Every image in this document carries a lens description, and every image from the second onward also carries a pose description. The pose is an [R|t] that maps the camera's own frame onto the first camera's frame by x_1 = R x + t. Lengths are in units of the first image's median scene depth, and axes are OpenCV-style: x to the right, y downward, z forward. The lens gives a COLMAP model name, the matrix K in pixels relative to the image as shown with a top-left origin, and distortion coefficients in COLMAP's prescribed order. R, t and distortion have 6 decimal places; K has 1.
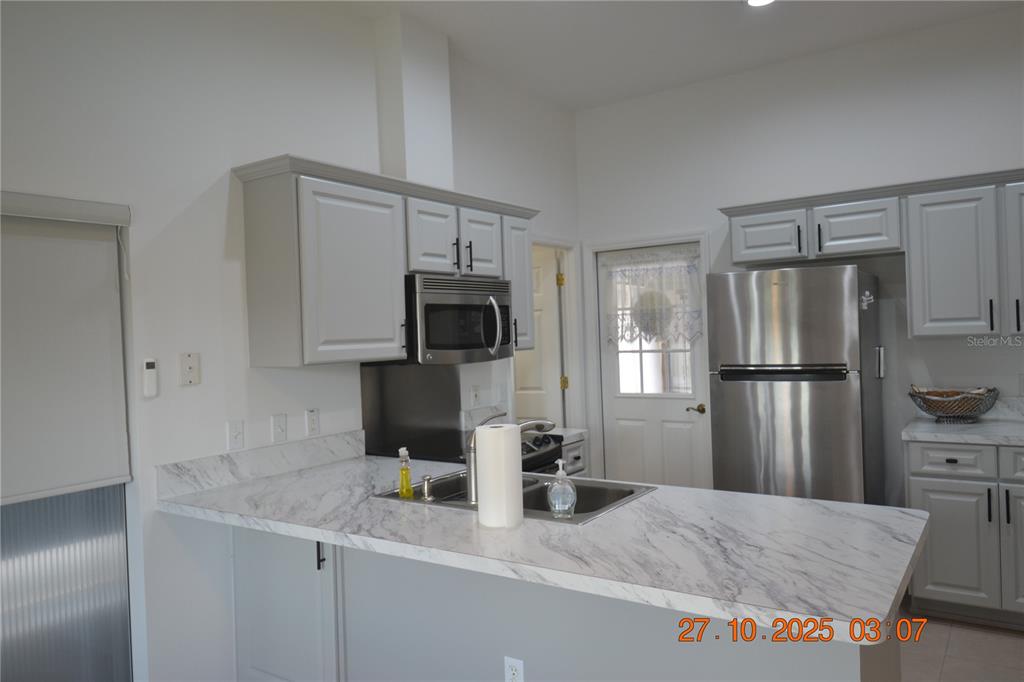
lens RADIAL K [[734.7, 0, 510.8], [0, 734.7, 336.6], [0, 0, 1]] dist [0.054789, -0.064373]
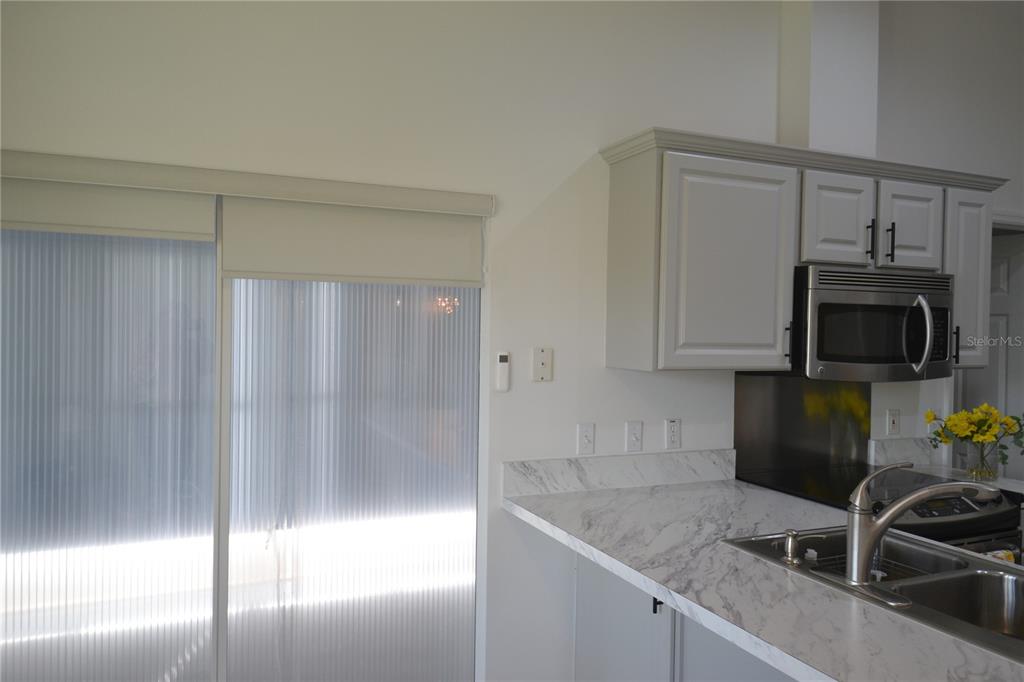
lens RADIAL K [[734.7, 0, 510.8], [0, 734.7, 336.6], [0, 0, 1]] dist [0.054789, -0.064373]
pose [[0.846307, 0.055644, -0.529781, 0.026810], [-0.049970, 0.998437, 0.025043, -0.012099], [0.530346, 0.005279, 0.847765, 0.150792]]
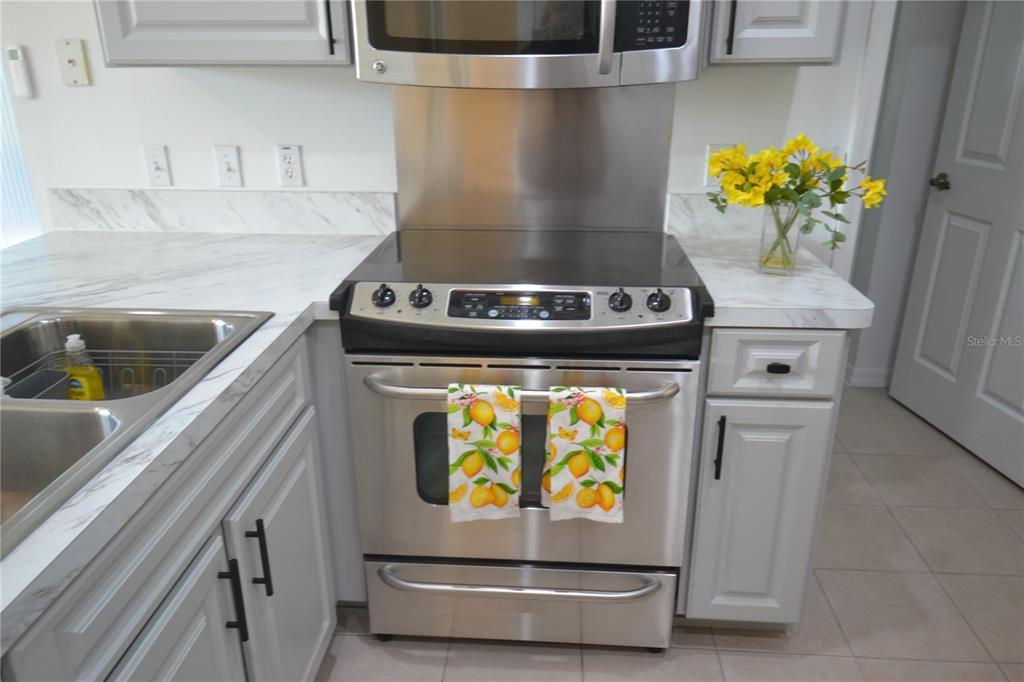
lens RADIAL K [[734.7, 0, 510.8], [0, 734.7, 336.6], [0, 0, 1]] dist [0.054789, -0.064373]
pose [[0.512328, 0.338717, -0.789171, 0.383353], [-0.019330, 0.923249, 0.383716, 0.003225], [0.858572, -0.181334, 0.479553, 0.829263]]
